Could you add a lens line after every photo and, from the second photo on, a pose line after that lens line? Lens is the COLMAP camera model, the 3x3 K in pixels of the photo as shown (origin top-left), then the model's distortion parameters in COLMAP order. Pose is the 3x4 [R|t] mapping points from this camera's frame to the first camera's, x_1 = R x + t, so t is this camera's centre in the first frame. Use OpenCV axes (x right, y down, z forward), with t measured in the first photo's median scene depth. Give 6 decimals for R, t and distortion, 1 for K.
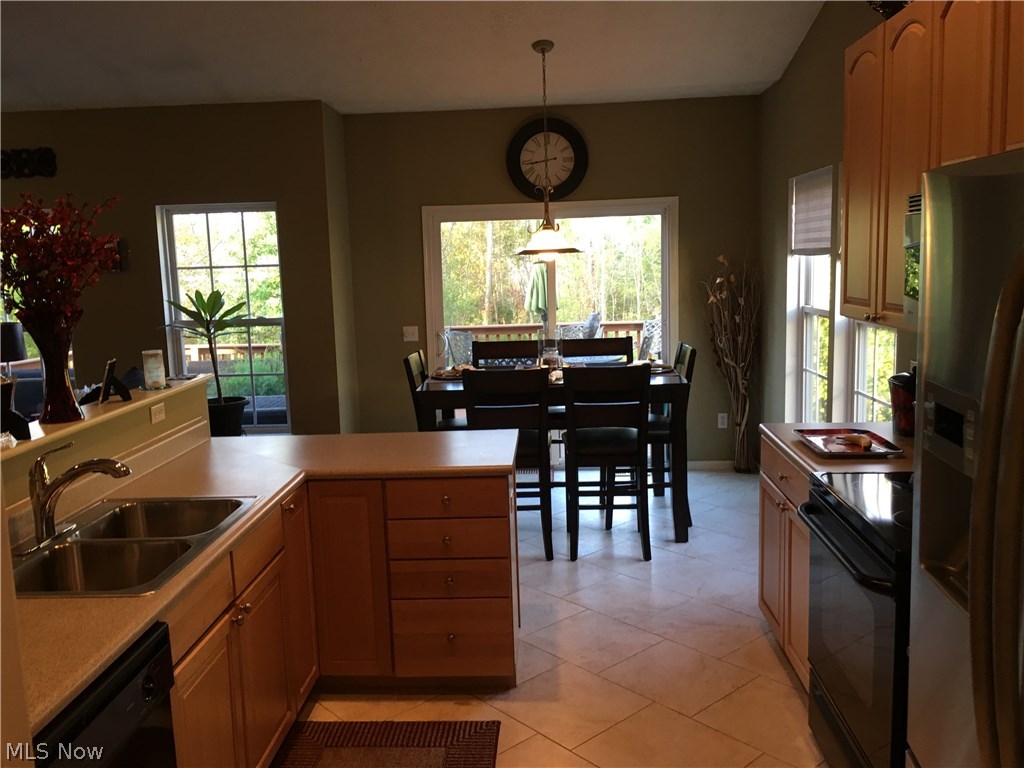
lens RADIAL K [[869.6, 0, 513.6], [0, 869.6, 382.1], [0, 0, 1]] dist [0.067113, -0.077939]
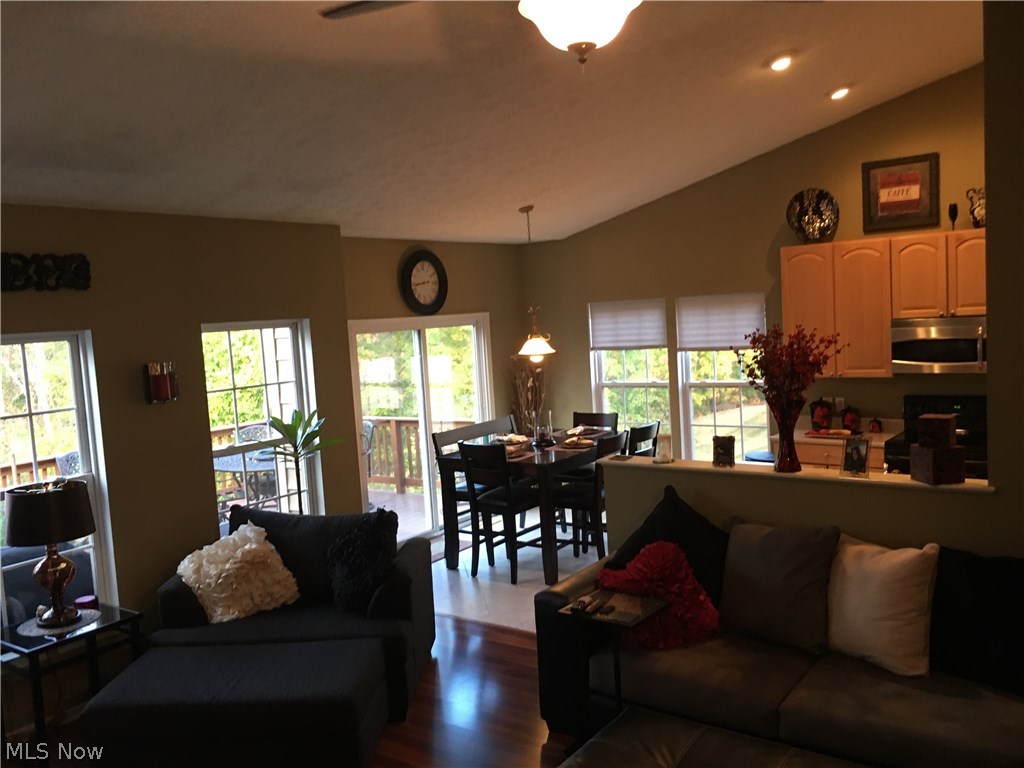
lens RADIAL K [[869.6, 0, 515.1], [0, 869.6, 387.6], [0, 0, 1]] dist [0.067113, -0.077939]
pose [[0.552941, -0.073740, 0.829951, -0.911123], [0.179733, 0.983182, -0.032389, -0.049131], [-0.813604, 0.167079, 0.556896, 0.247279]]
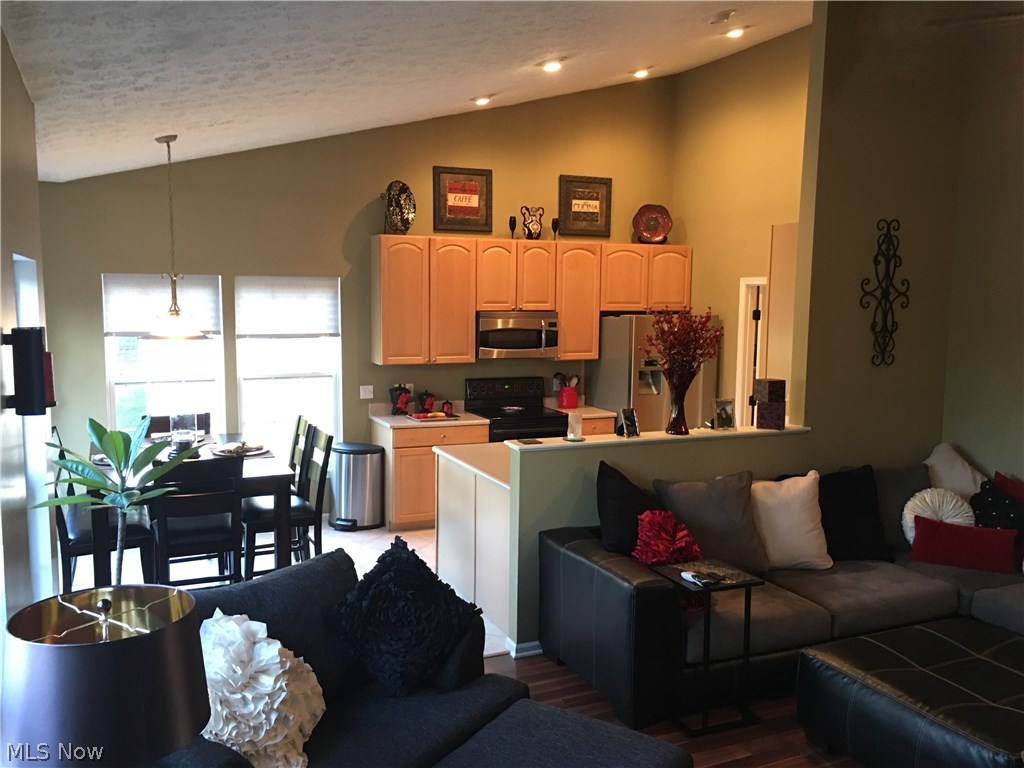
lens RADIAL K [[869.6, 0, 515.9], [0, 869.6, 378.1], [0, 0, 1]] dist [0.067113, -0.077939]
pose [[-0.464985, -0.060319, 0.883261, -0.853523], [0.154059, 0.976942, 0.147819, -0.158206], [-0.871811, 0.204808, -0.444971, 0.939361]]
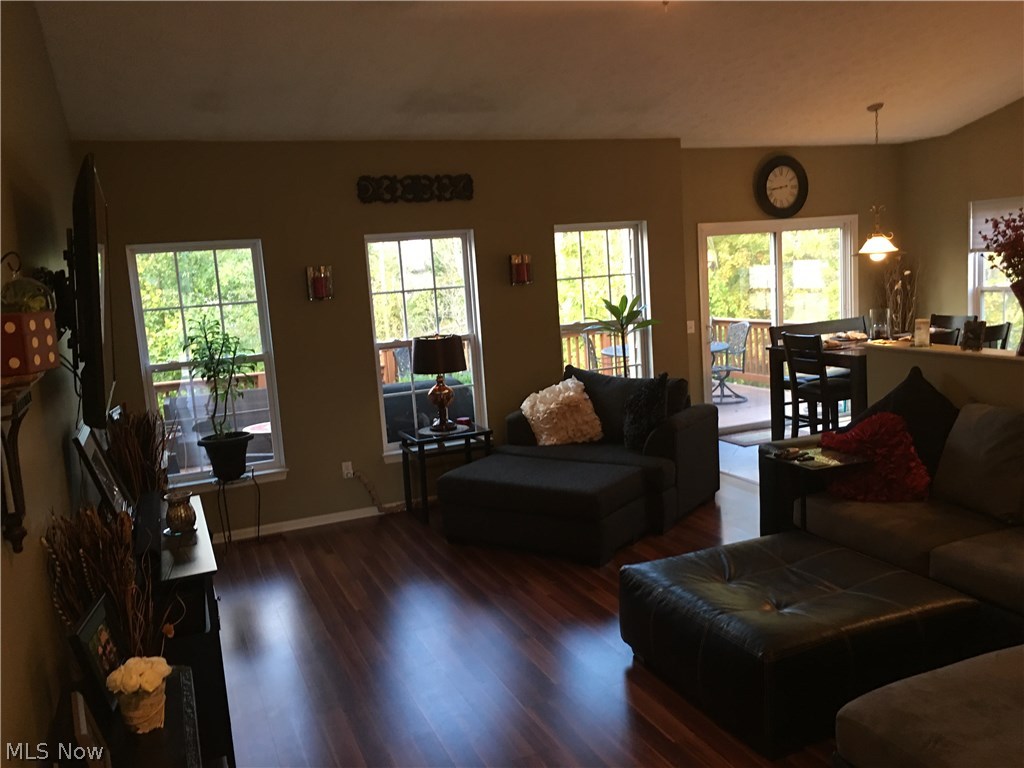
lens RADIAL K [[869.6, 0, 511.9], [0, 869.6, 388.2], [0, 0, 1]] dist [0.067113, -0.077939]
pose [[0.906680, -0.086277, 0.412902, -0.888335], [0.105890, 0.994068, -0.024807, 0.031468], [-0.408312, 0.066214, 0.910438, 0.000620]]
